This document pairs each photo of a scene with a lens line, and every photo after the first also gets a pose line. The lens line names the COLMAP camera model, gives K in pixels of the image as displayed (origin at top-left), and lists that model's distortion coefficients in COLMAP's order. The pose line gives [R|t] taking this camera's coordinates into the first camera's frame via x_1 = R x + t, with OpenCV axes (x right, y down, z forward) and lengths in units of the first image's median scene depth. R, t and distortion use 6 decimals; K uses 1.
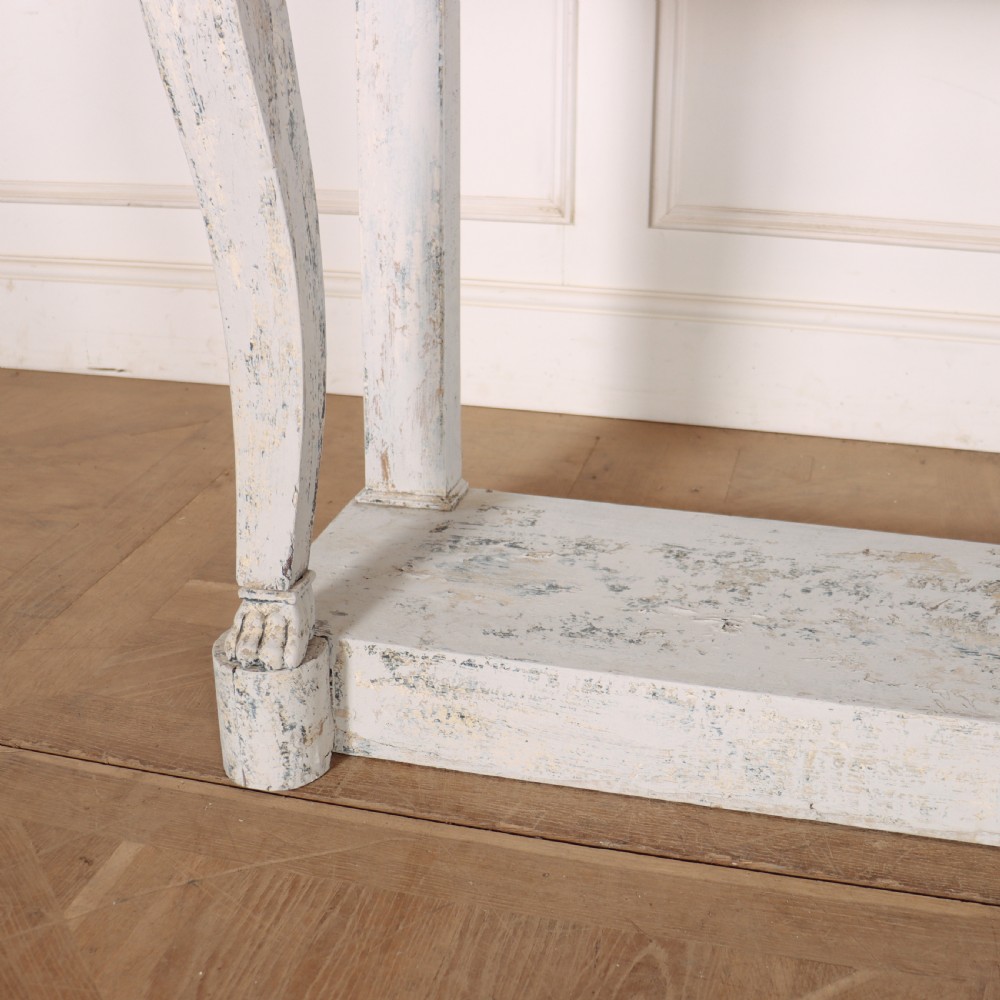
lens RADIAL K [[1409.9, 0, 451.9], [0, 1409.9, 568.4], [0, 0, 1]] dist [-0.162414, 0.062124]
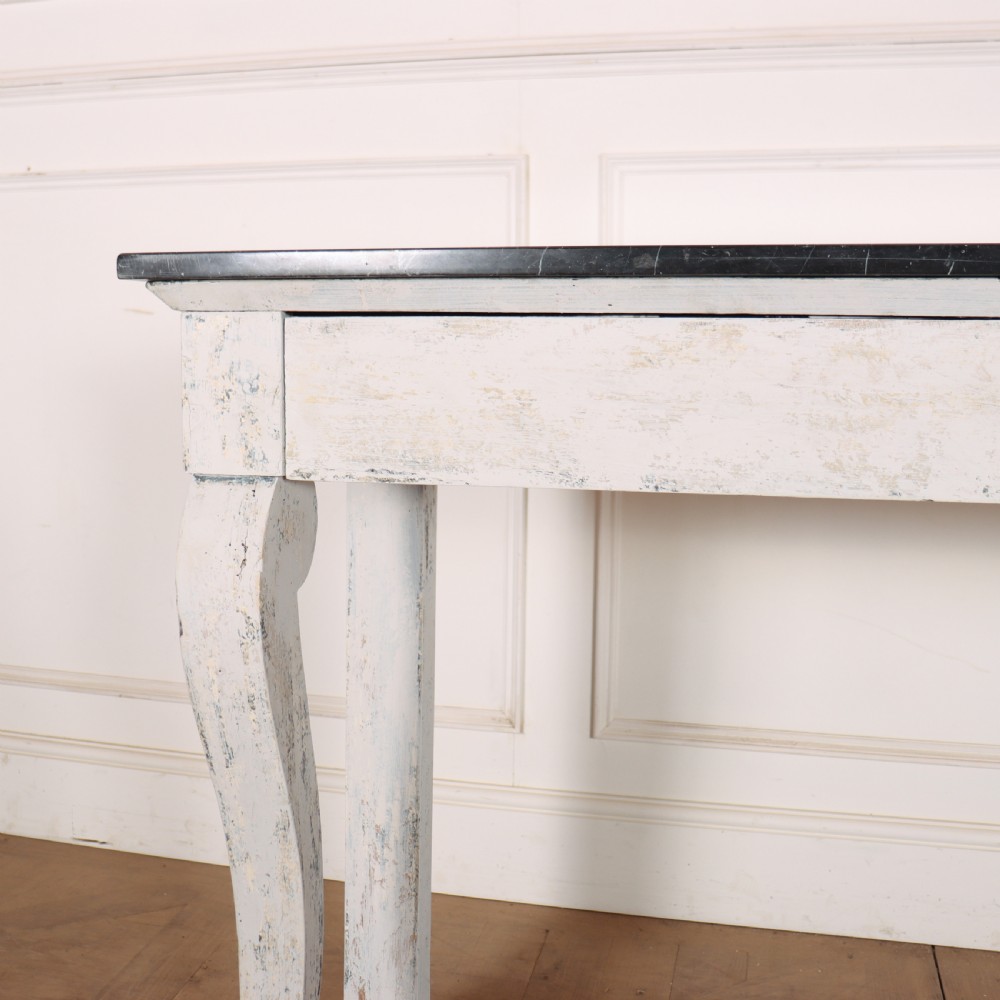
lens RADIAL K [[1369.5, 0, 377.8], [0, 1369.5, 436.7], [0, 0, 1]] dist [-0.189104, 0.187332]
pose [[0.999926, 0.011202, -0.004806, -0.037485], [-0.012170, 0.939398, -0.342613, -0.139407], [0.000677, 0.342646, 0.939464, -0.140589]]
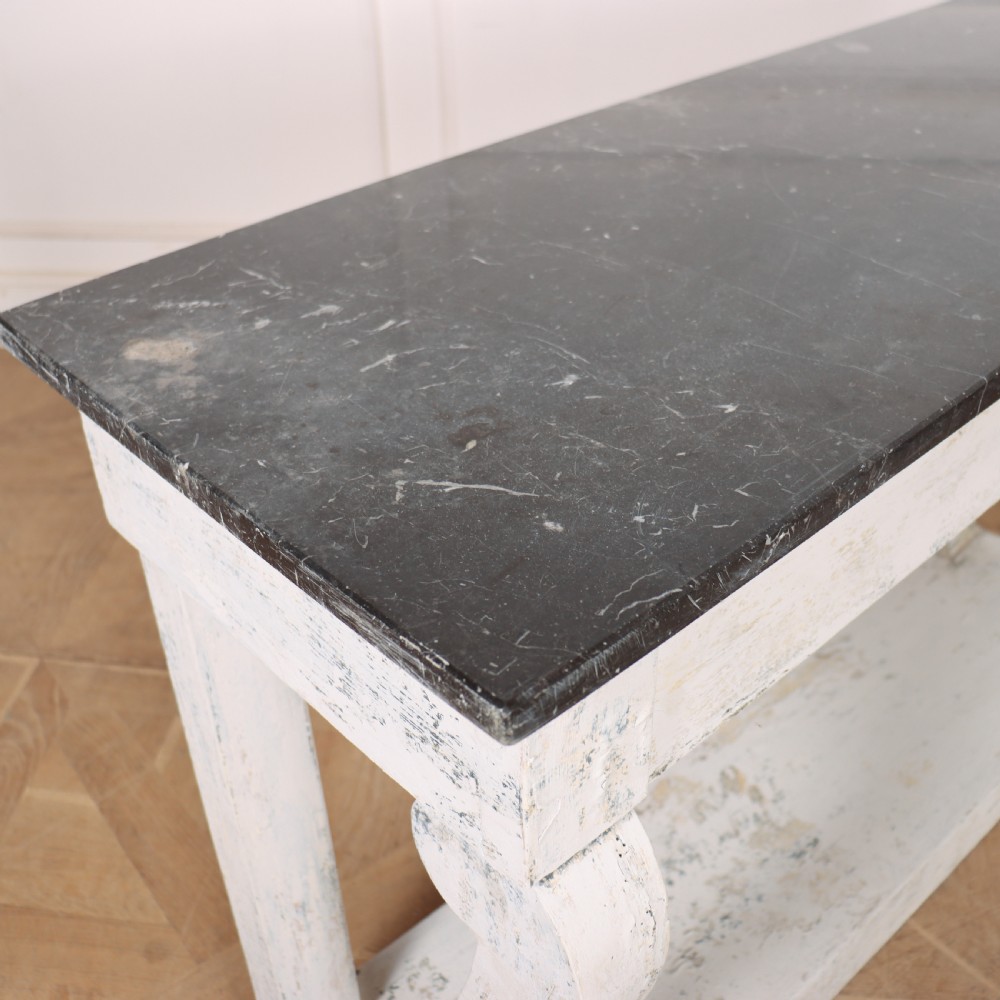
lens RADIAL K [[1216.8, 0, 479.8], [0, 1216.8, 495.1], [0, 0, 1]] dist [-0.151469, 0.063978]
pose [[0.523793, -0.495685, 0.692775, -0.395371], [0.388991, 0.862701, 0.323160, -0.668300], [-0.757843, 0.100215, 0.644694, 0.360464]]
